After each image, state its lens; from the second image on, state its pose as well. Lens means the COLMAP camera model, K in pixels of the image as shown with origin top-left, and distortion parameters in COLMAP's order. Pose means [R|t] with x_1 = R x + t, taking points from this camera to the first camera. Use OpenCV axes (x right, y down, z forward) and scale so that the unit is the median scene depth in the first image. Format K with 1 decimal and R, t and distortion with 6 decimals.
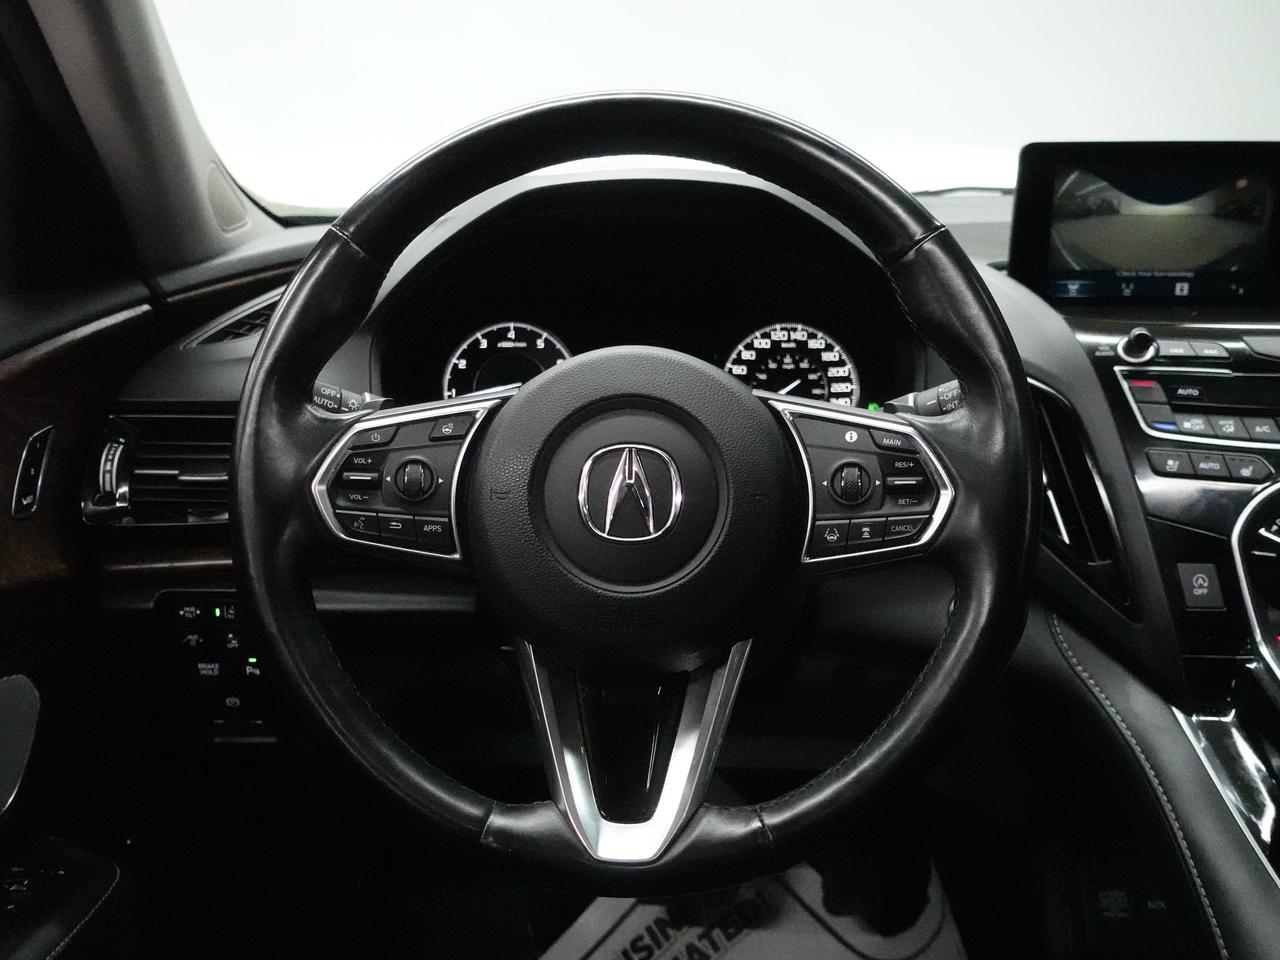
lens RADIAL K [[1372.7, 0, 635.3], [0, 1372.7, 486.6], [0, 0, 1]] dist [-0.016236, 0.000000]
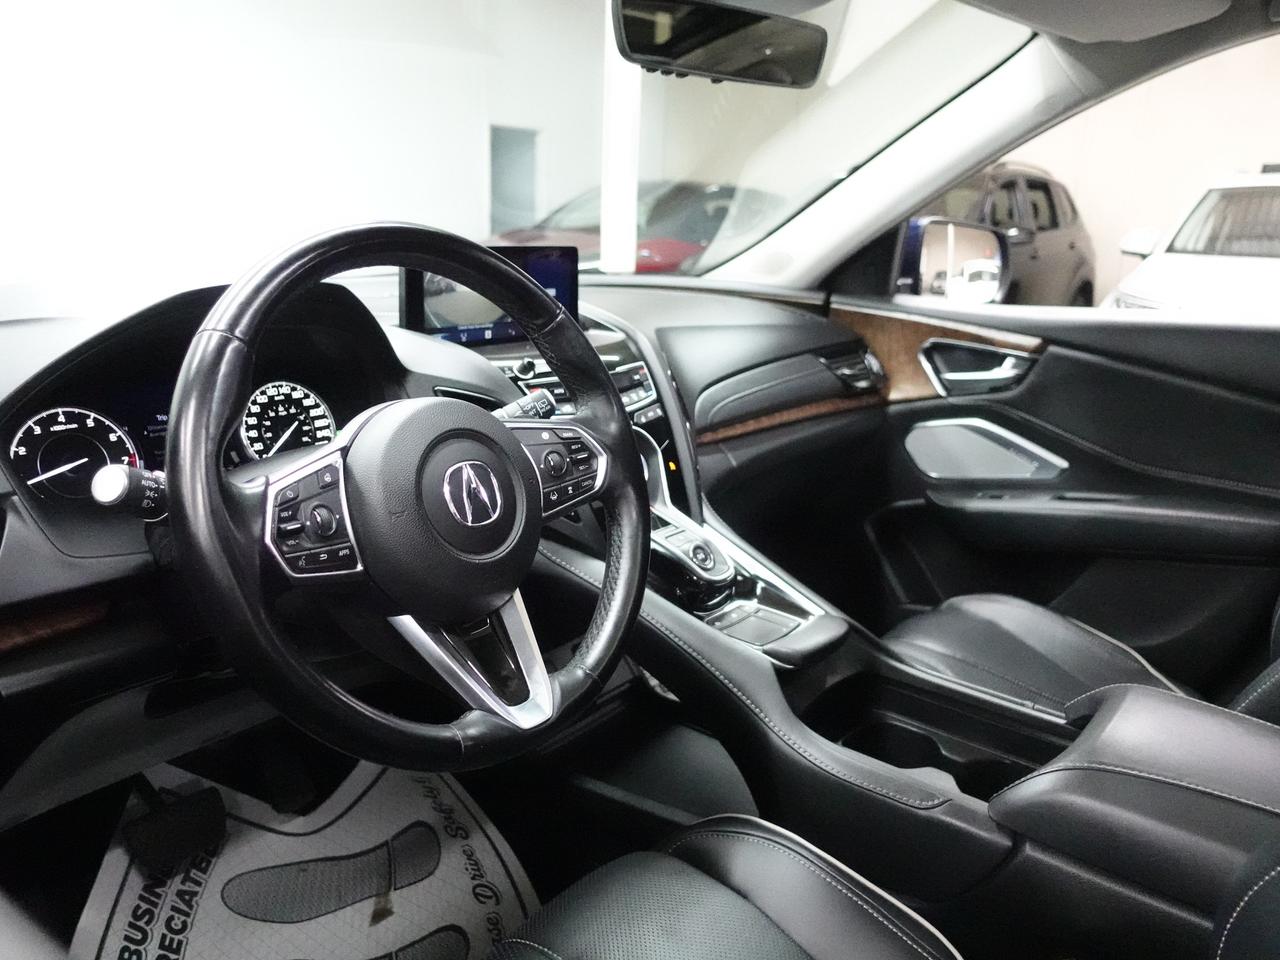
lens RADIAL K [[991.8, 0, 635.7], [0, 991.8, 490.1], [0, 0, 1]] dist [-0.000113, 0.030903]
pose [[0.605125, -0.196878, 0.771403, -0.471660], [0.188209, 0.976852, 0.101673, -0.048771], [-0.773564, 0.083660, 0.628172, 0.116967]]
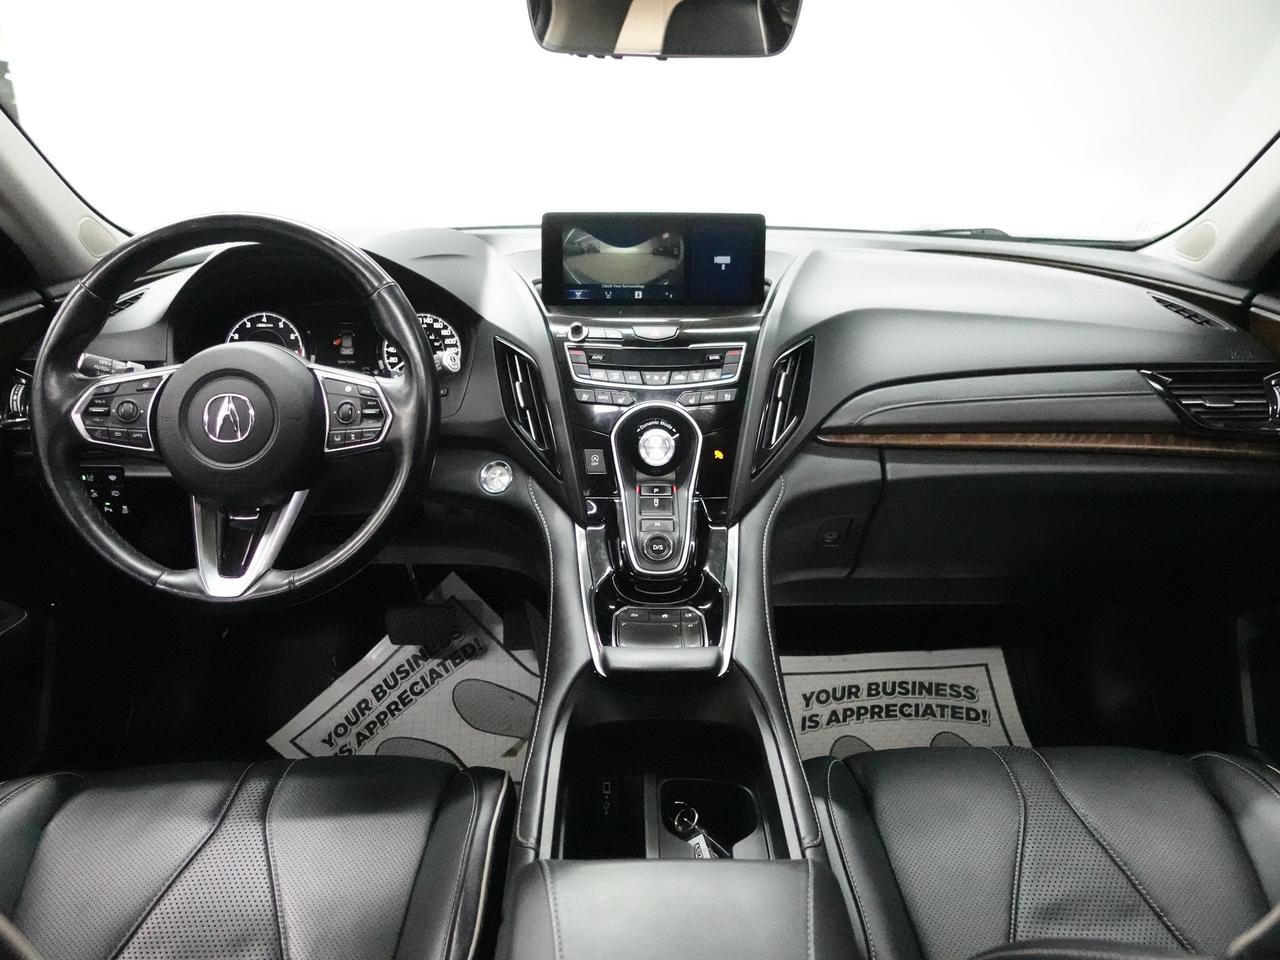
lens RADIAL K [[991.8, 0, 629.3], [0, 991.8, 474.4], [0, 0, 1]] dist [-0.000113, 0.030903]
pose [[0.999323, -0.005695, 0.036354, 0.343893], [0.002398, 0.995930, 0.090101, -0.027798], [-0.036719, -0.089953, 0.995269, -0.314724]]
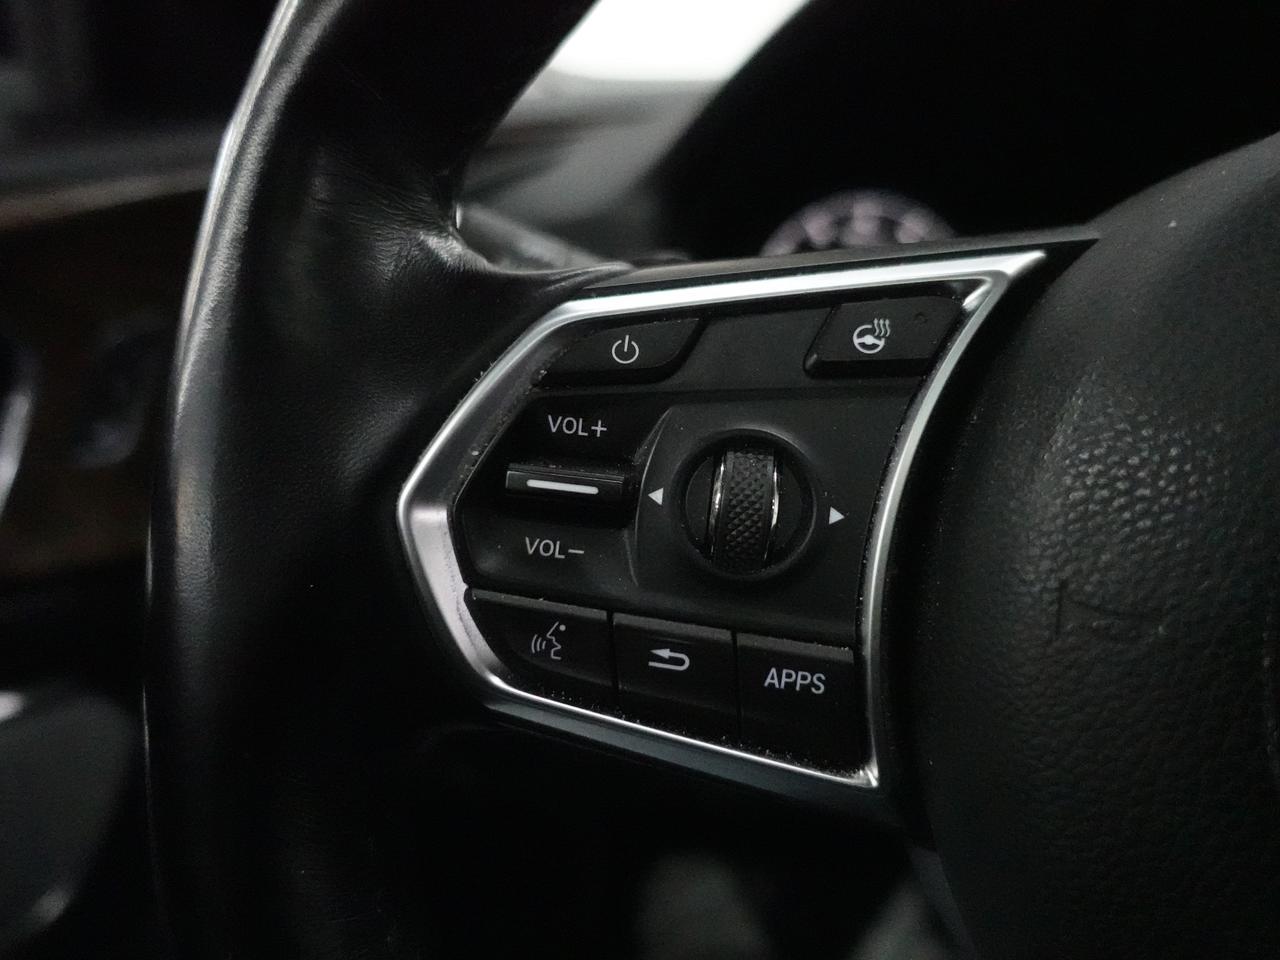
lens RADIAL K [[991.8, 0, 643.7], [0, 991.8, 487.1], [0, 0, 1]] dist [-0.000113, 0.030903]
pose [[0.979520, 0.089420, -0.180402, -0.096976], [-0.075660, 0.993775, 0.081775, -0.016365], [0.186592, -0.066451, 0.980188, 0.530580]]
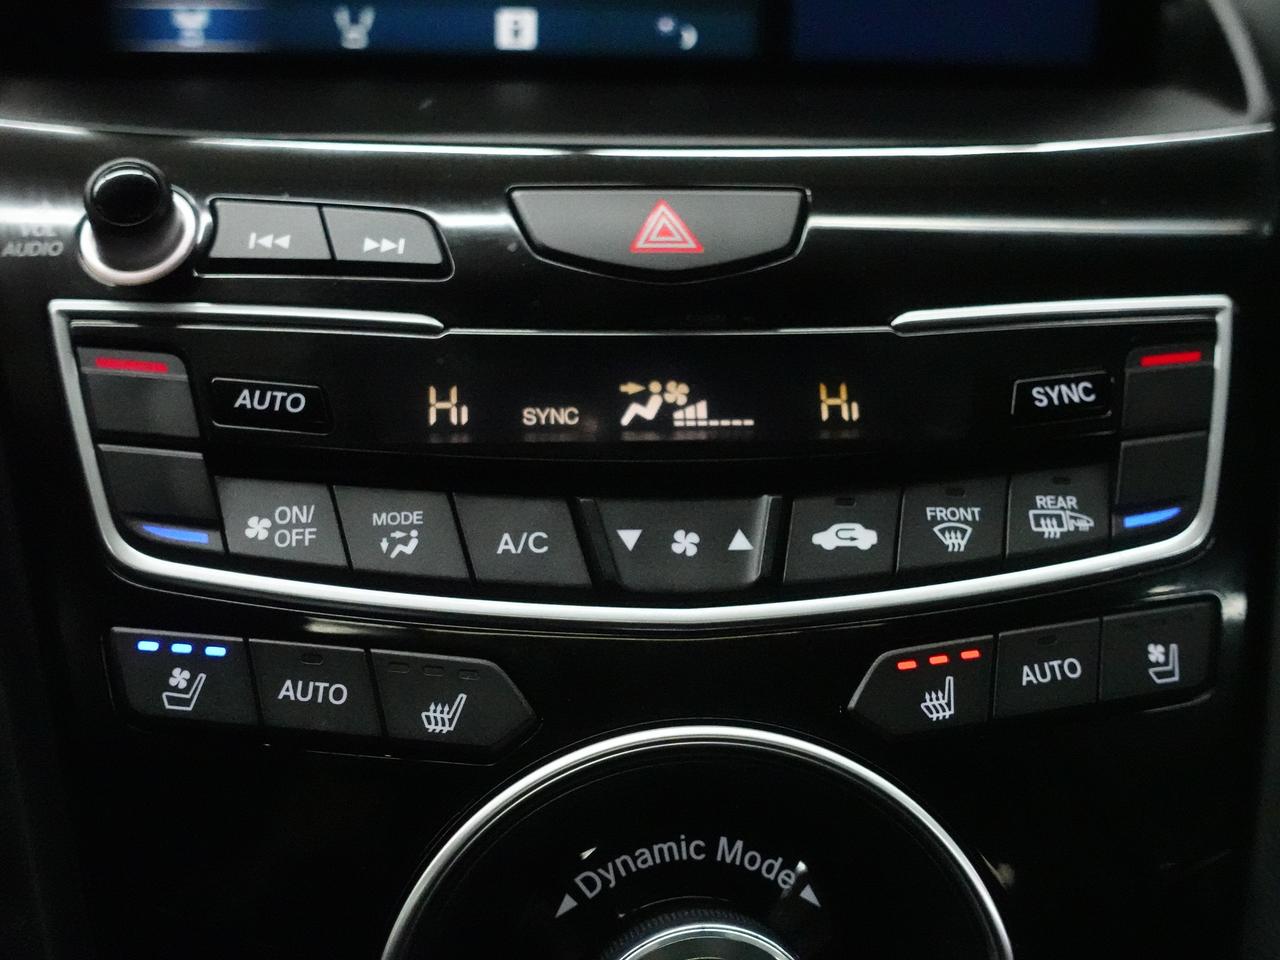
lens RADIAL K [[1853.8, 0, 638.8], [0, 1853.8, 478.6], [0, 0, 1]] dist [-0.049115, 0.000000]
pose [[0.988820, -0.021005, 0.147624, 0.364858], [0.008974, 0.996617, 0.081693, -0.071878], [-0.148841, -0.079455, 0.985664, 0.545238]]
